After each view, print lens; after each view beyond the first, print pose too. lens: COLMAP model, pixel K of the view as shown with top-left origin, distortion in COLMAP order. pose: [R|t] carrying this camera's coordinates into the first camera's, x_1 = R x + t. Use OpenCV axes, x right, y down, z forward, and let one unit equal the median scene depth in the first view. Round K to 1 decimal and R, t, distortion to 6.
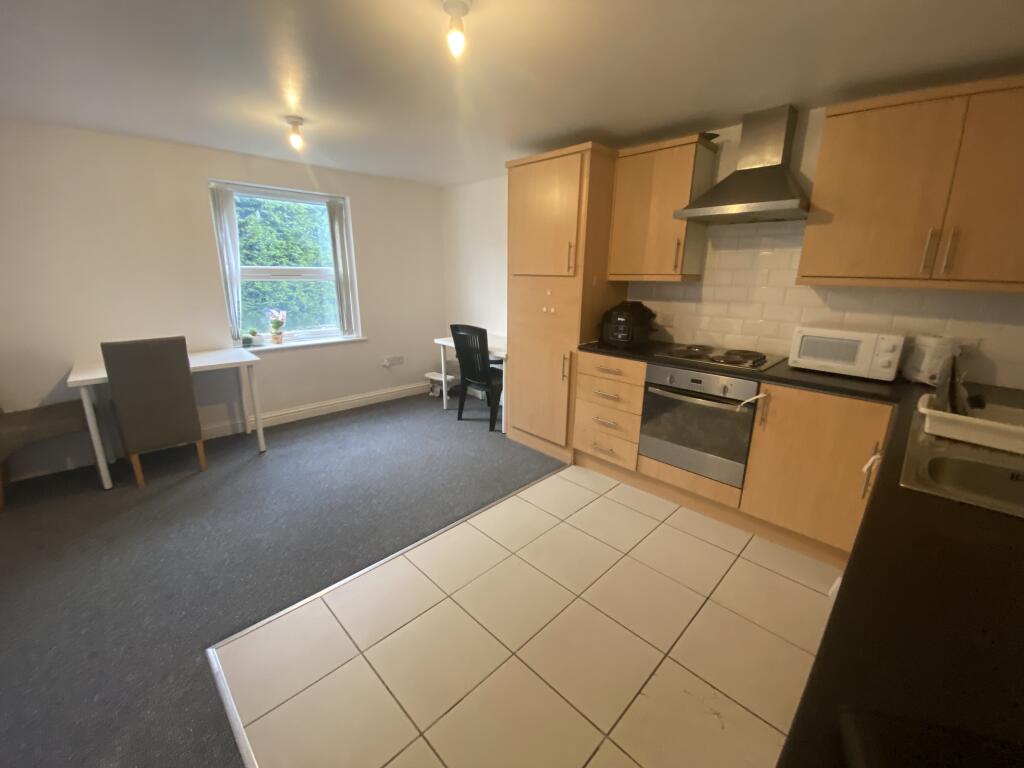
lens RADIAL K [[419.5, 0, 514.9], [0, 419.5, 383.6], [0, 0, 1]] dist [-0.001769, -0.000551]
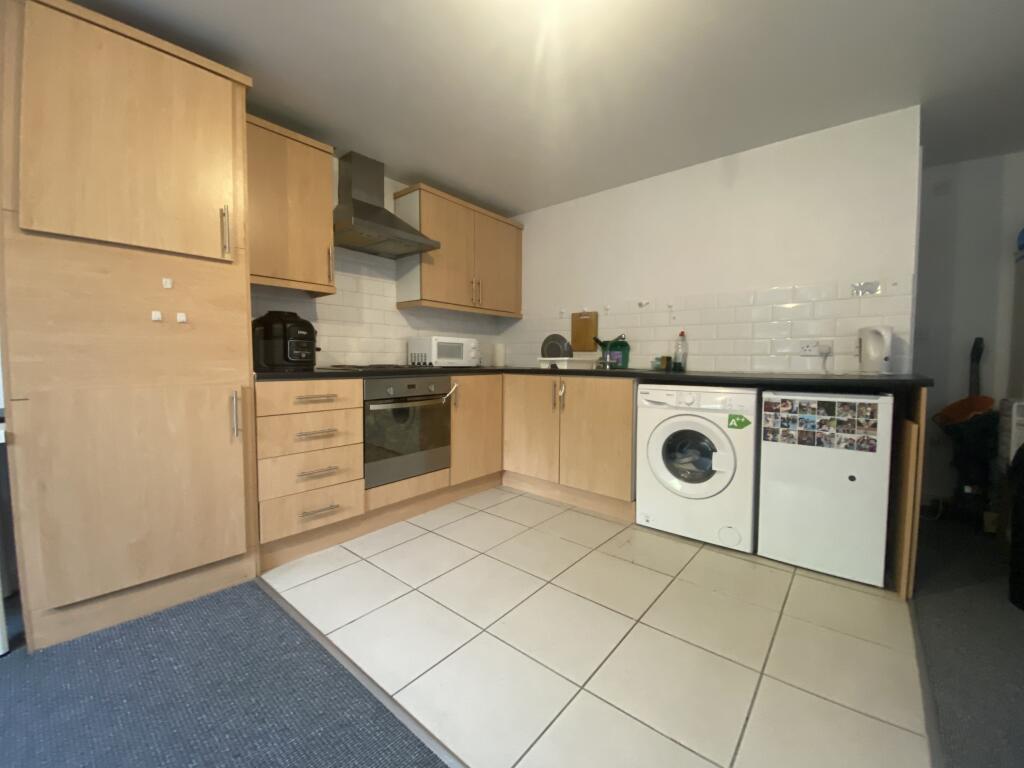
lens RADIAL K [[419.5, 0, 507.4], [0, 419.5, 387.2], [0, 0, 1]] dist [-0.001769, -0.000551]
pose [[-0.123443, -0.064800, 0.990234, -0.550771], [0.254032, 0.962553, 0.094656, -0.036009], [-0.959286, 0.263236, -0.102359, 0.747692]]
